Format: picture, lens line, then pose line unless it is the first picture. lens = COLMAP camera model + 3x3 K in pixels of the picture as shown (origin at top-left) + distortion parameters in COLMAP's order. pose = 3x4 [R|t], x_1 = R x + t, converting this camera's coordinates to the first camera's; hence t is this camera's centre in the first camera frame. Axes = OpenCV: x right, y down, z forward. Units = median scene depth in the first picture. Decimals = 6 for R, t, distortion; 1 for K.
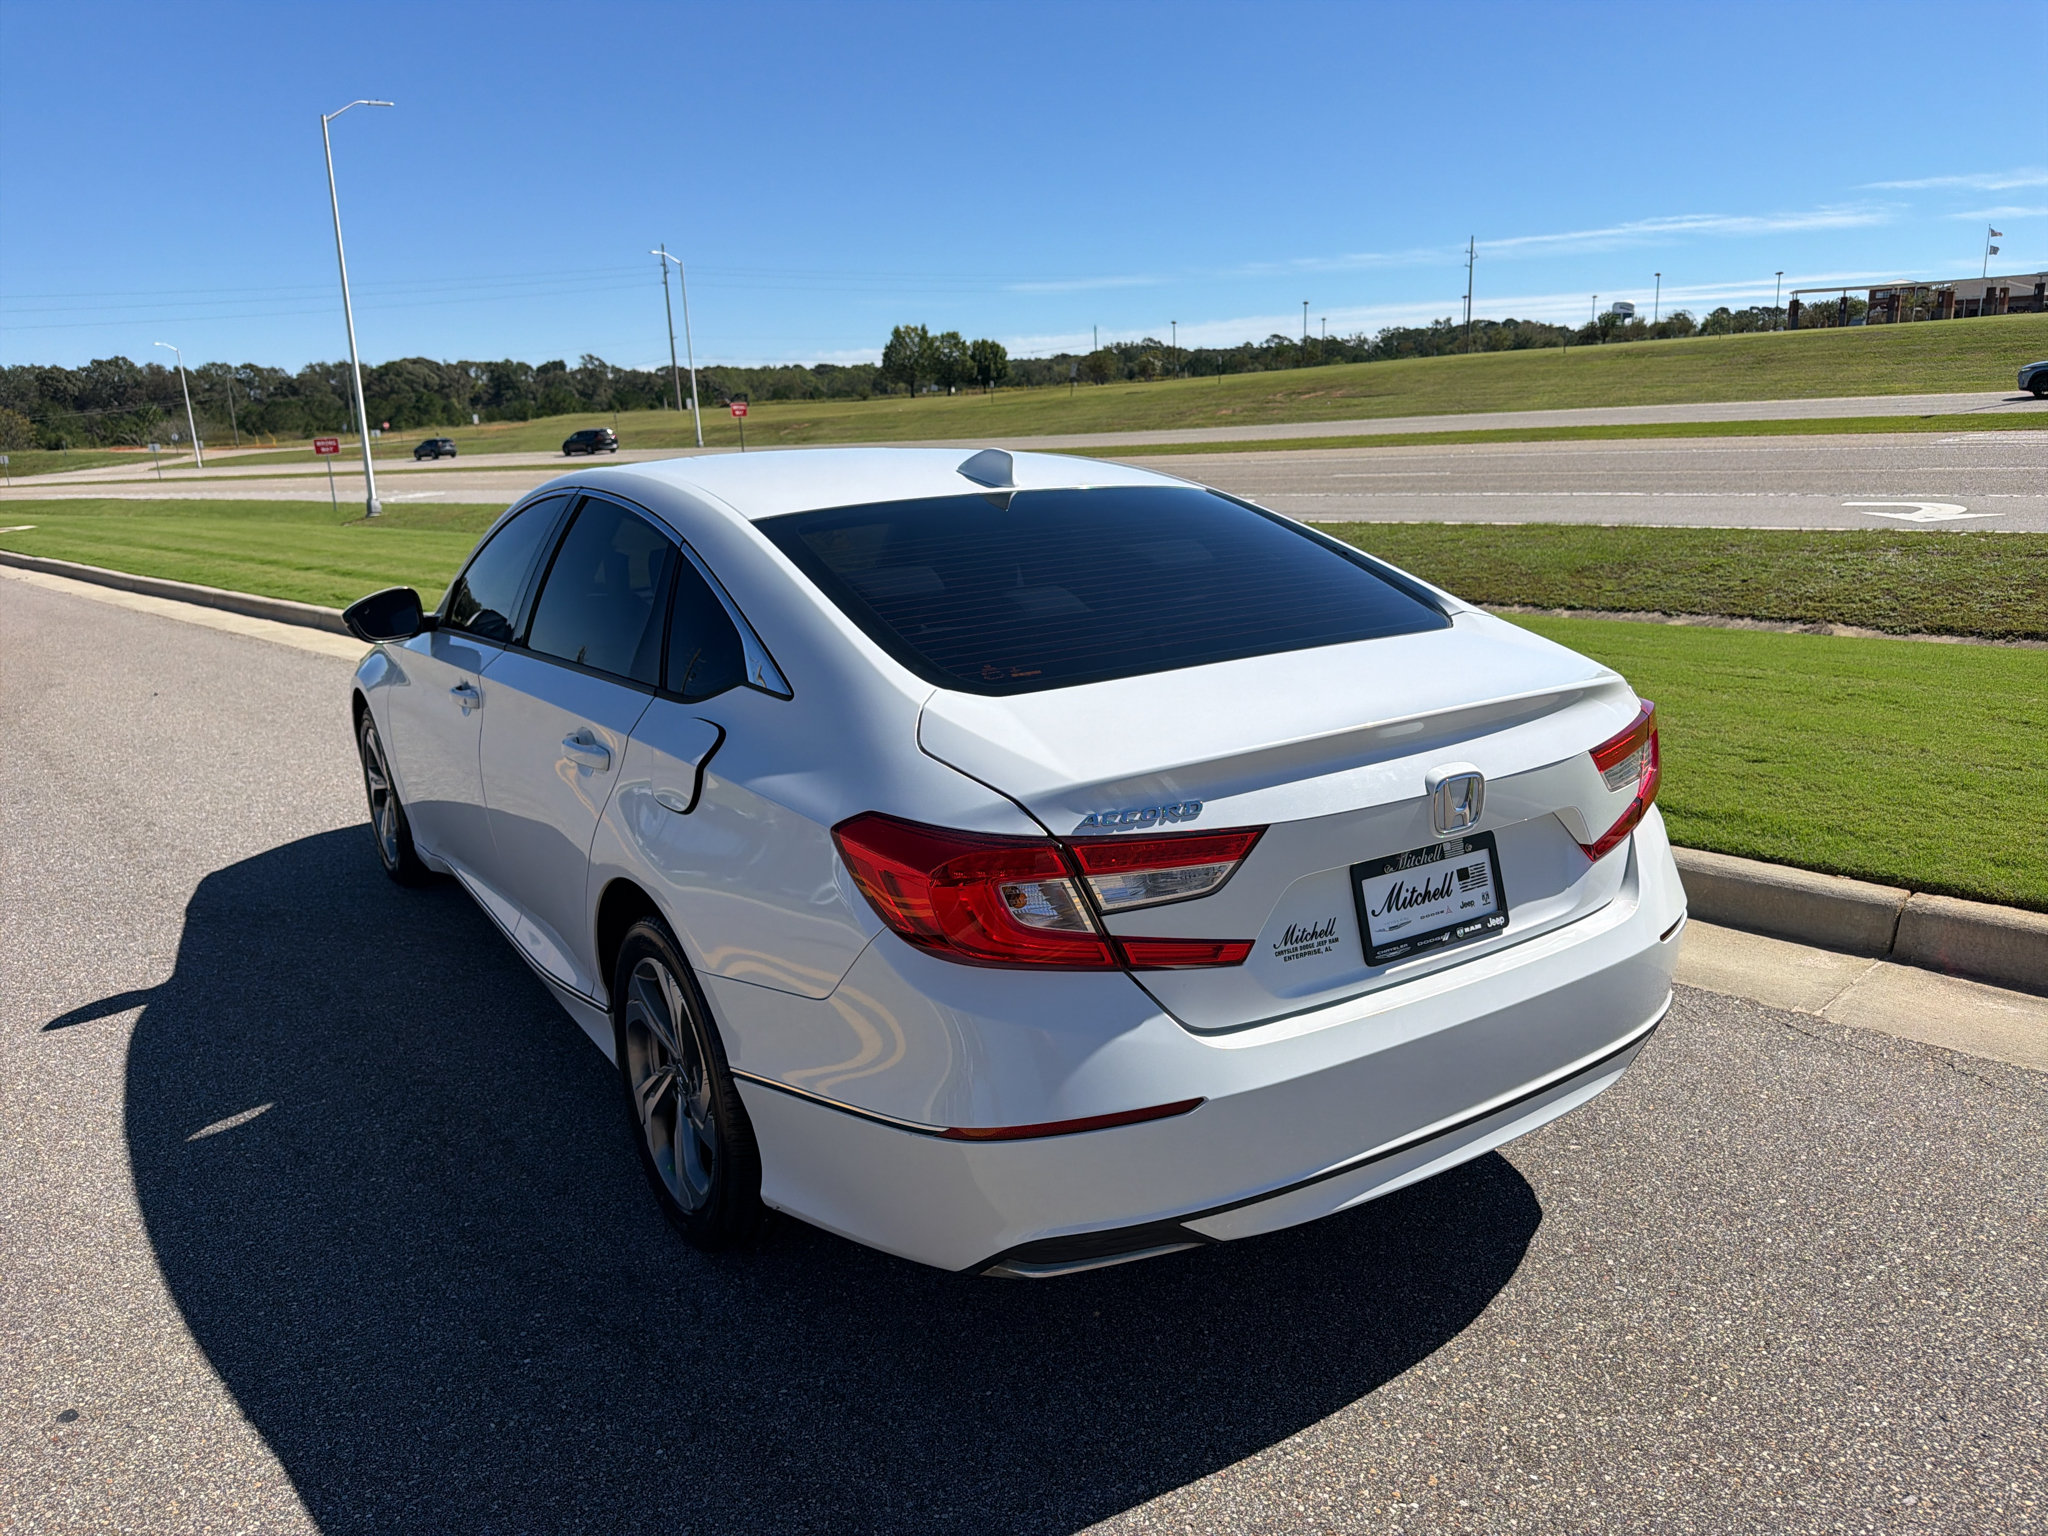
lens RADIAL K [[1428.2, 0, 1028.5], [0, 1428.2, 773.0], [0, 0, 1]] dist [0.068762, -0.092443]
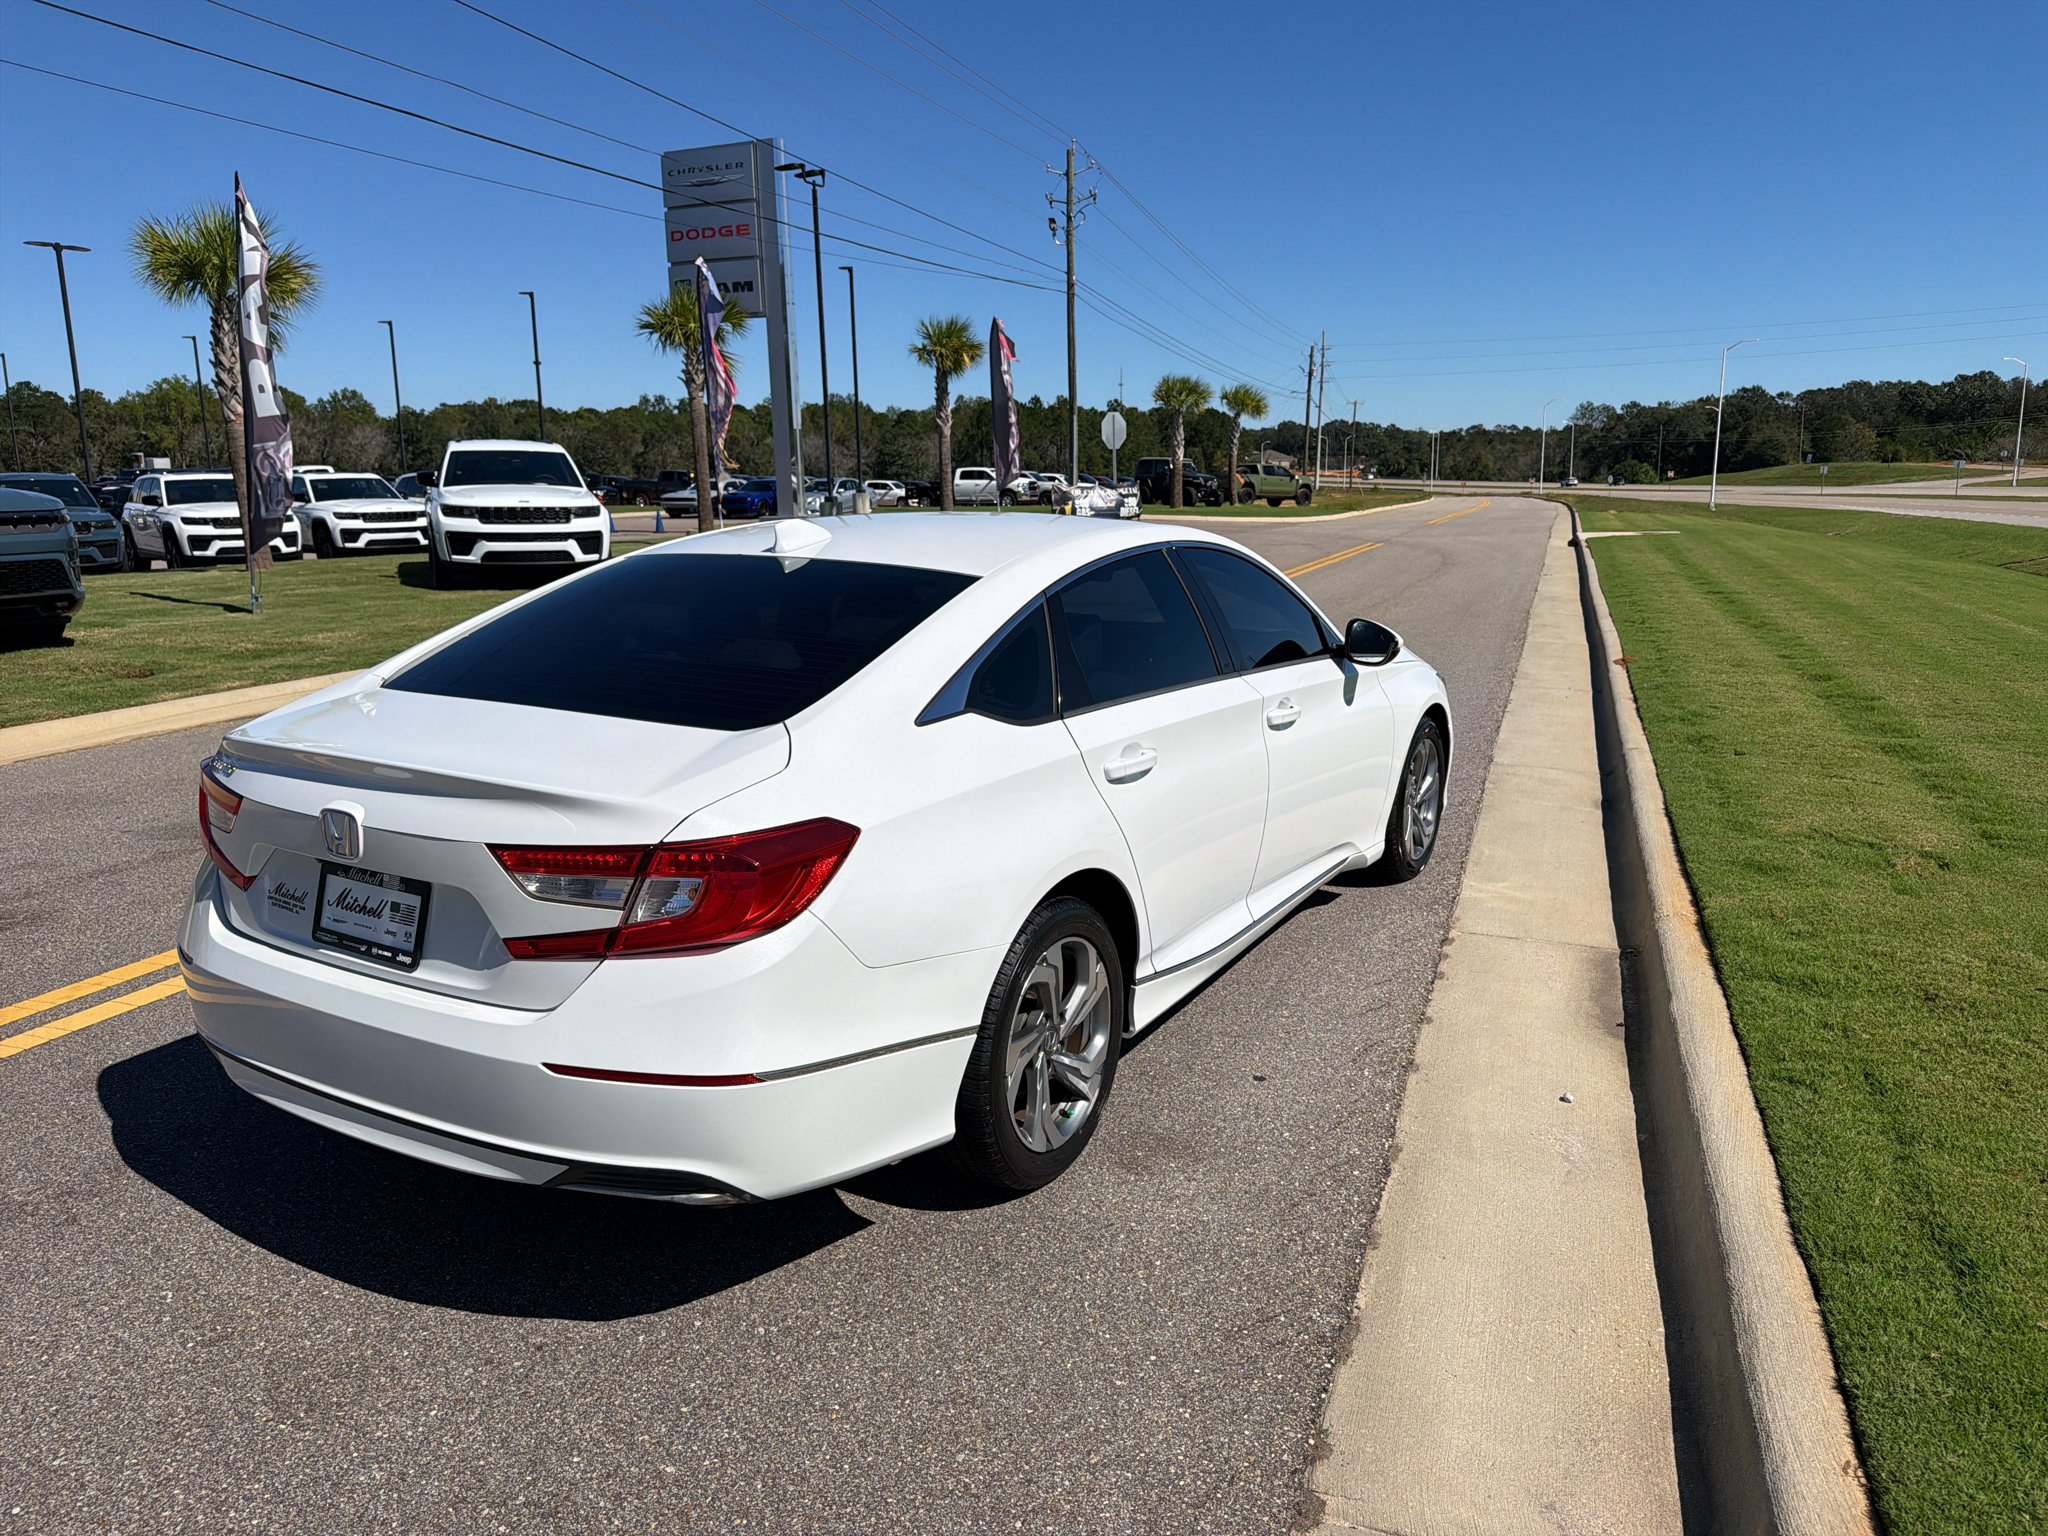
lens RADIAL K [[1428.2, 0, 1037.3], [0, 1428.2, 768.1], [0, 0, 1]] dist [0.068762, -0.092443]
pose [[0.440670, 0.217205, -0.870995, 0.850233], [-0.228215, 0.965513, 0.125312, -0.169004], [0.868175, 0.143553, 0.475042, 0.491932]]
